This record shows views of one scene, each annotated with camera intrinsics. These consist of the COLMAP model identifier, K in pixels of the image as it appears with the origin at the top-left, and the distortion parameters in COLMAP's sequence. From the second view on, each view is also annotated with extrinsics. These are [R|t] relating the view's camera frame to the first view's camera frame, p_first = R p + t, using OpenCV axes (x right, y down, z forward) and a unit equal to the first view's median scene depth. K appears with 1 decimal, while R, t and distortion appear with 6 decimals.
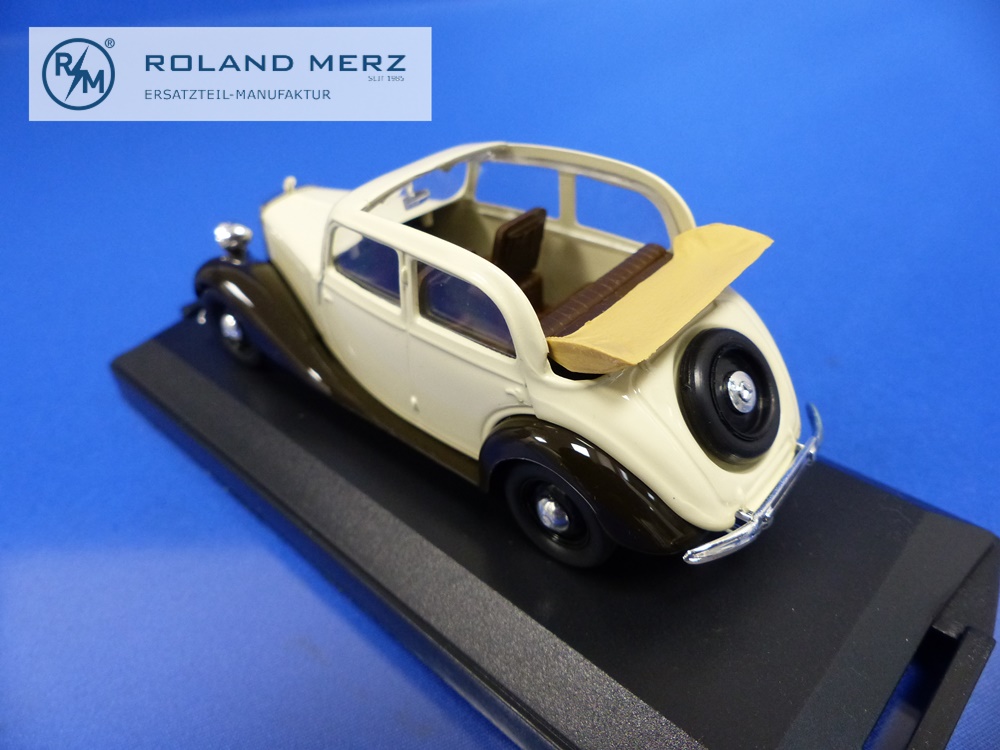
lens RADIAL K [[736.2, 0, 500.0], [0, 736.2, 375.0], [0, 0, 1]] dist [-0.001759, -0.004477]
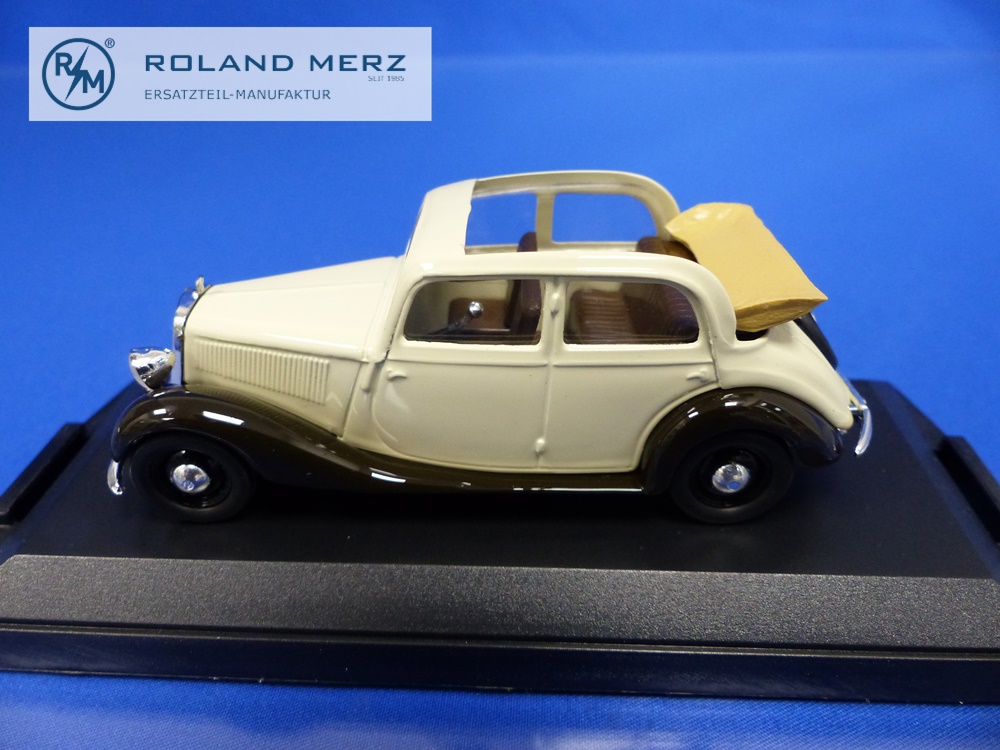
lens RADIAL K [[736.2, 0, 500.0], [0, 736.2, 375.0], [0, 0, 1]] dist [-0.001759, -0.004477]
pose [[0.760571, -0.298443, 0.576597, -0.730490], [0.359149, 0.933234, 0.009294, -0.079342], [-0.540873, 0.200016, 0.816976, 0.267954]]
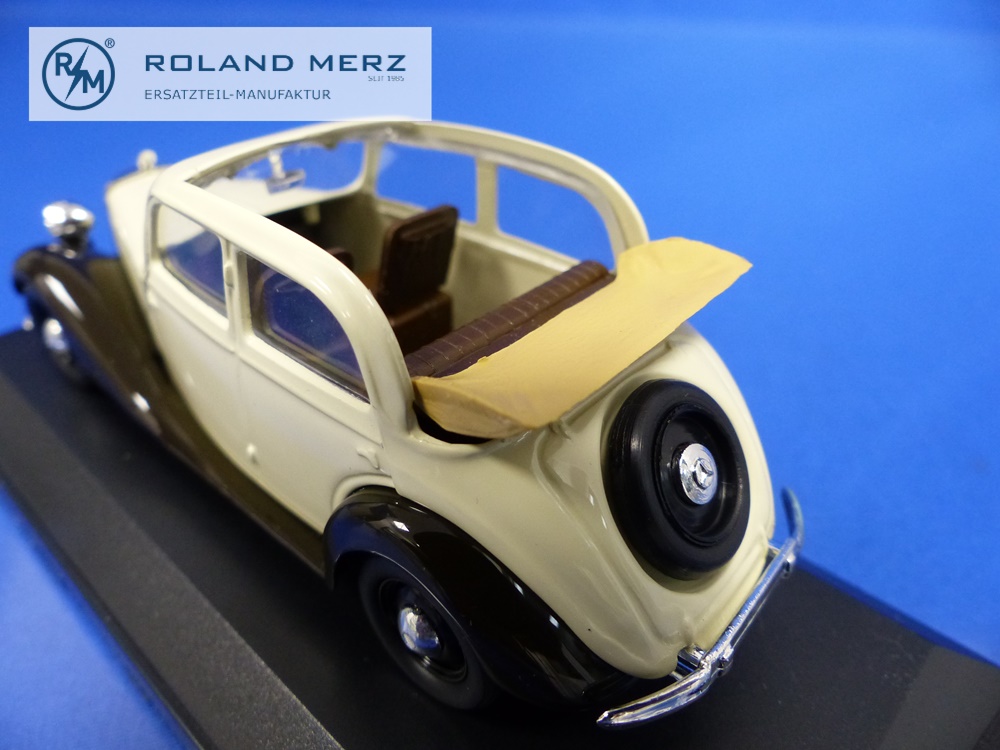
lens RADIAL K [[731.1, 0, 489.8], [0, 731.1, 387.6], [0, 0, 1]] dist [-0.001319, -0.036306]
pose [[0.997028, 0.066583, 0.038750, 0.092716], [-0.065356, 0.997345, -0.032122, -0.020931], [-0.040786, 0.029494, 0.998733, 0.291822]]
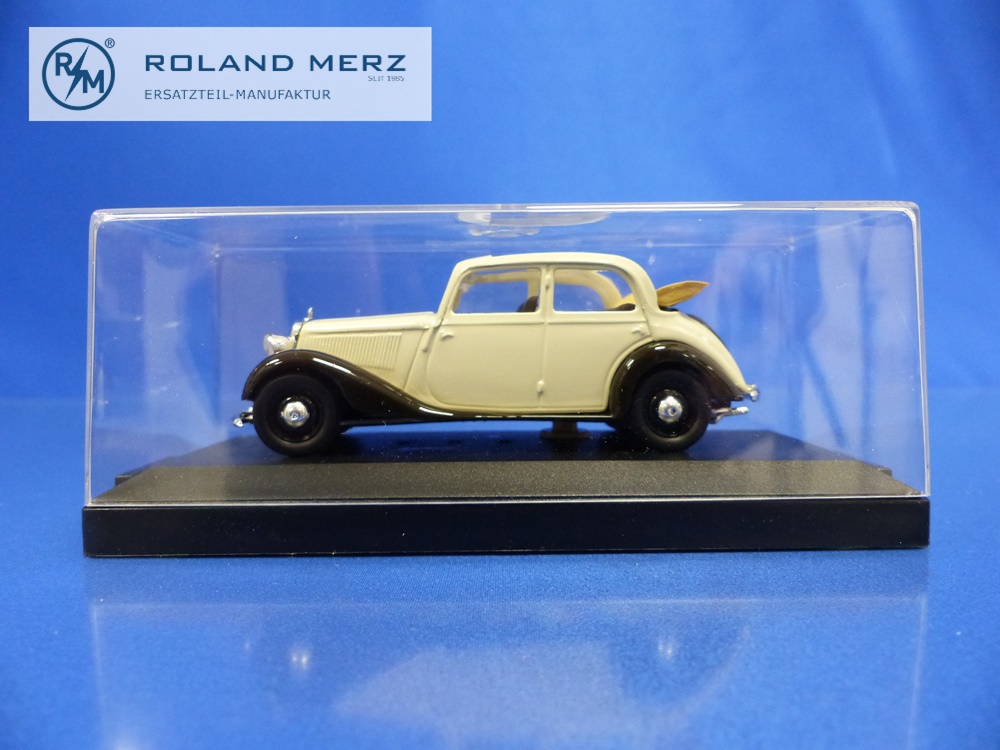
lens RADIAL K [[736.2, 0, 500.0], [0, 736.2, 375.0], [0, 0, 1]] dist [-0.001759, -0.004477]
pose [[0.721638, 0.027512, 0.691724, -1.240517], [0.379329, 0.820136, -0.428353, 0.641922], [-0.579093, 0.571507, 0.581405, 0.244309]]
